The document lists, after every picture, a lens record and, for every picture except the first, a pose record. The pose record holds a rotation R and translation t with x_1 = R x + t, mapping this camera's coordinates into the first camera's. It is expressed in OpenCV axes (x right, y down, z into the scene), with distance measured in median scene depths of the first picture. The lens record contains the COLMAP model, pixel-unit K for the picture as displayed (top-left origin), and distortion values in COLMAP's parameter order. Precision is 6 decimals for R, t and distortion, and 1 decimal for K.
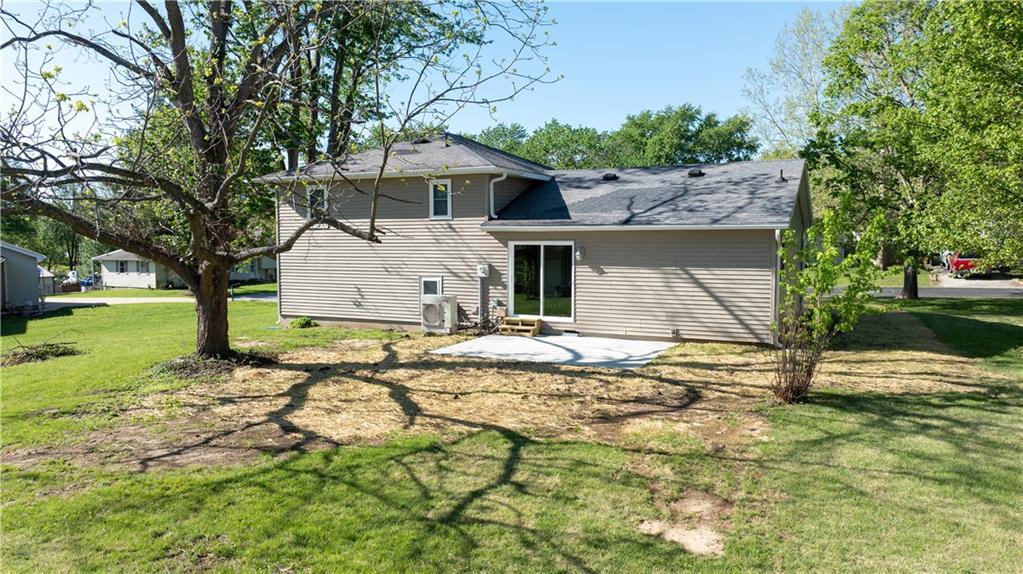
lens RADIAL K [[722.3, 0, 511.5], [0, 722.3, 287.0], [0, 0, 1]] dist [-0.022128, 0.002475]
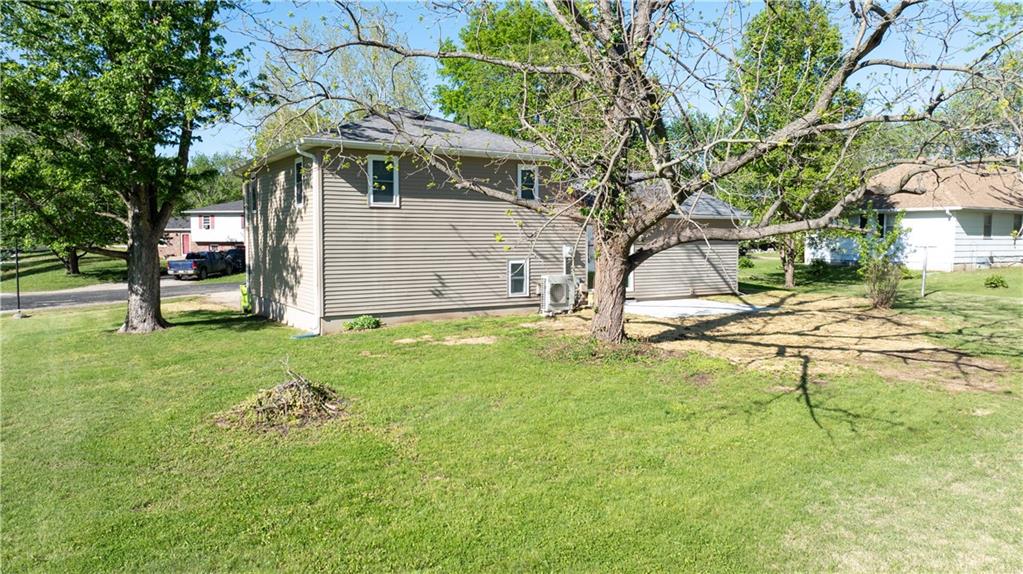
lens RADIAL K [[711.4, 0, 511.8], [0, 711.4, 305.4], [0, 0, 1]] dist [-0.016682, -0.000591]
pose [[0.531649, -0.080446, 0.843136, -1.348101], [0.052233, 0.996698, 0.062161, -0.017413], [-0.845353, 0.010992, 0.534095, 0.654024]]
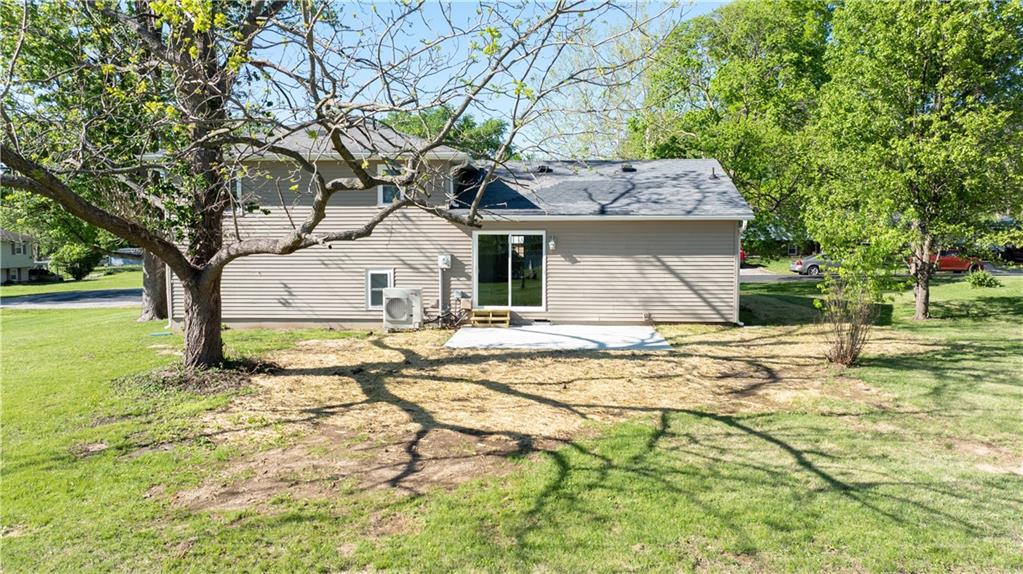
lens RADIAL K [[722.3, 0, 511.5], [0, 722.3, 287.0], [0, 0, 1]] dist [-0.022128, 0.002475]
pose [[0.921806, -0.024482, 0.386877, -0.437249], [0.023488, 0.999697, 0.007296, 0.008167], [-0.386939, 0.002362, 0.922102, 0.111897]]
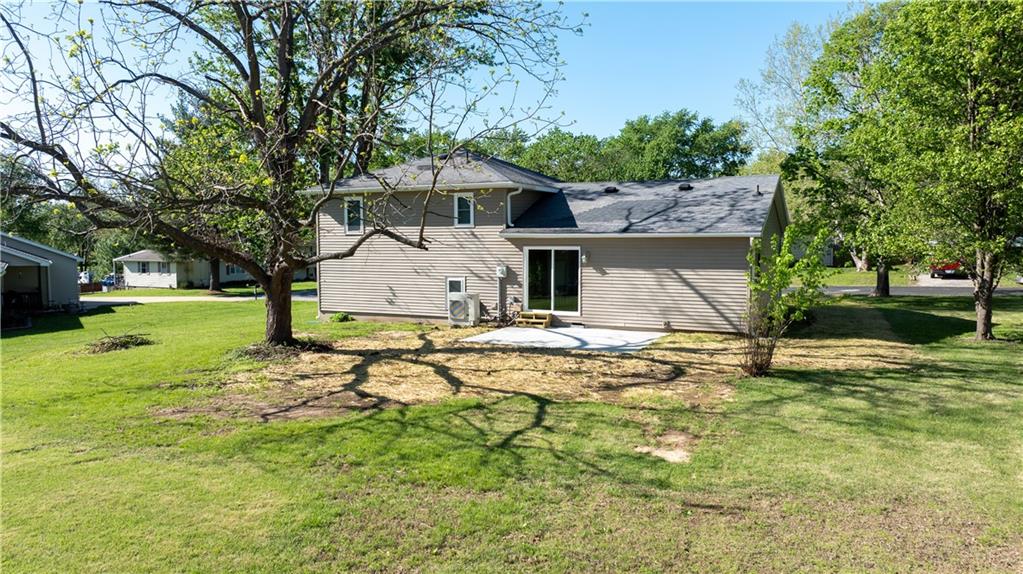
lens RADIAL K [[722.3, 0, 511.5], [0, 722.3, 287.0], [0, 0, 1]] dist [-0.022128, 0.002475]
pose [[0.999999, -0.000778, 0.001487, -0.033395], [0.000778, 1.000000, 0.000006, 0.002546], [-0.001487, -0.000005, 0.999999, -0.210625]]
